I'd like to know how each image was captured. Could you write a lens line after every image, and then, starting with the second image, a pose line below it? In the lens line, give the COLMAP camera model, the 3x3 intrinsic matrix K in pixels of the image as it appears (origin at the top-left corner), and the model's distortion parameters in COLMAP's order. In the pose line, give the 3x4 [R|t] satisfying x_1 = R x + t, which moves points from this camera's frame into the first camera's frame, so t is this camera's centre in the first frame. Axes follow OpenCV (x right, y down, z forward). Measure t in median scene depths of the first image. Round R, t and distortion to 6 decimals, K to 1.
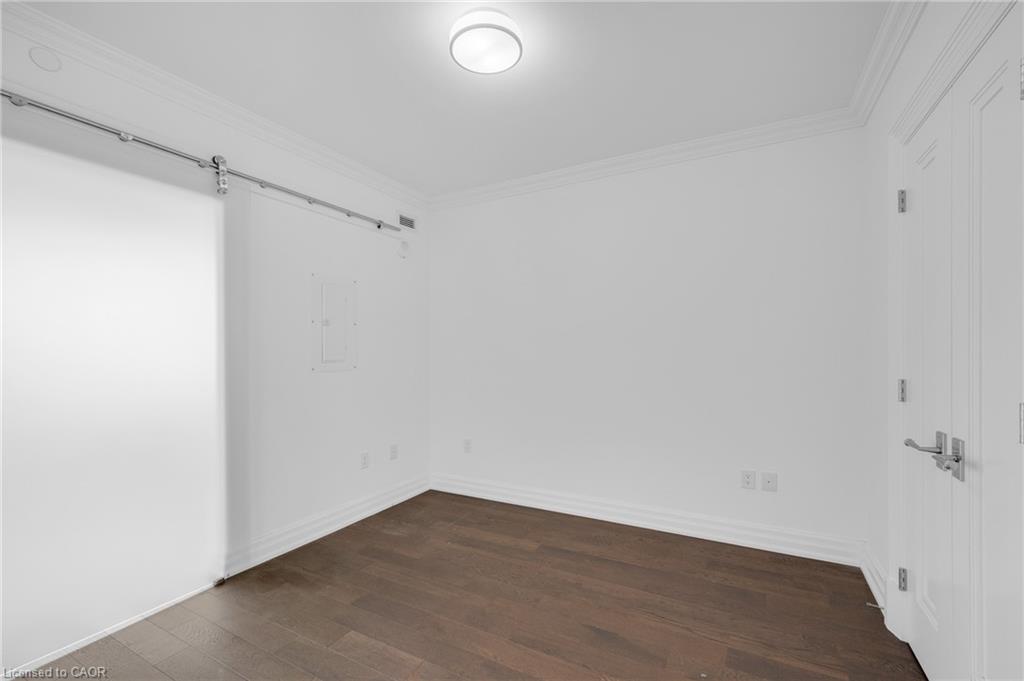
lens RADIAL K [[405.7, 0, 513.3], [0, 405.7, 350.9], [0, 0, 1]] dist [0.000722, 0.000012]
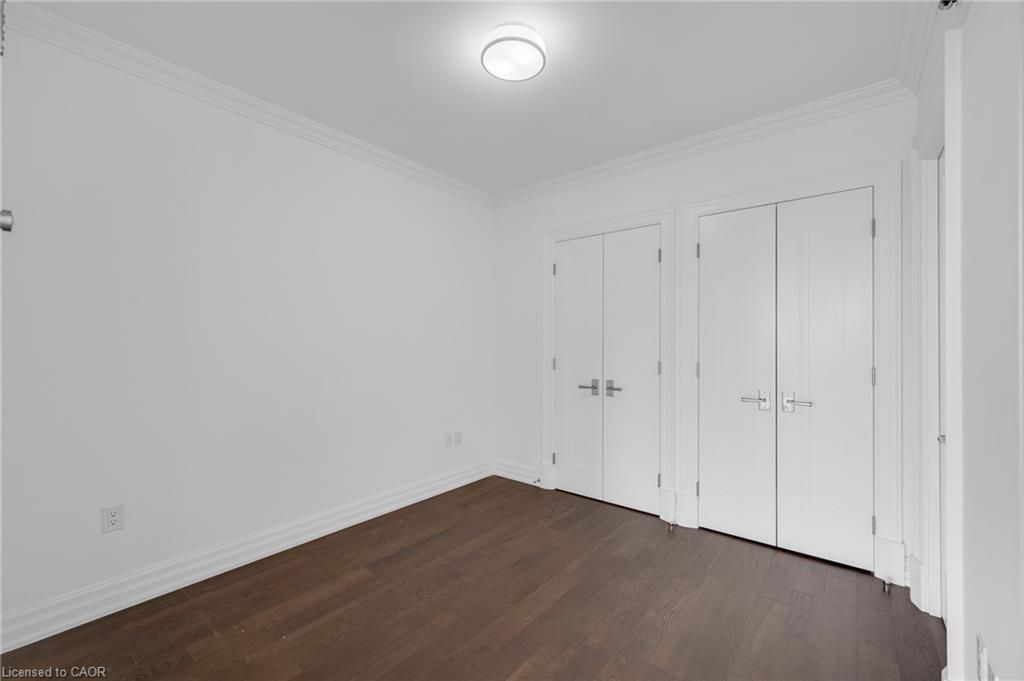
lens RADIAL K [[417.3, 0, 515.8], [0, 417.3, 338.6], [0, 0, 1]] dist [0.001055, -0.000235]
pose [[0.228926, 0.012188, 0.973368, -0.802169], [0.001749, 0.999915, -0.012932, -0.000039], [-0.973442, 0.004663, 0.228885, 0.522675]]
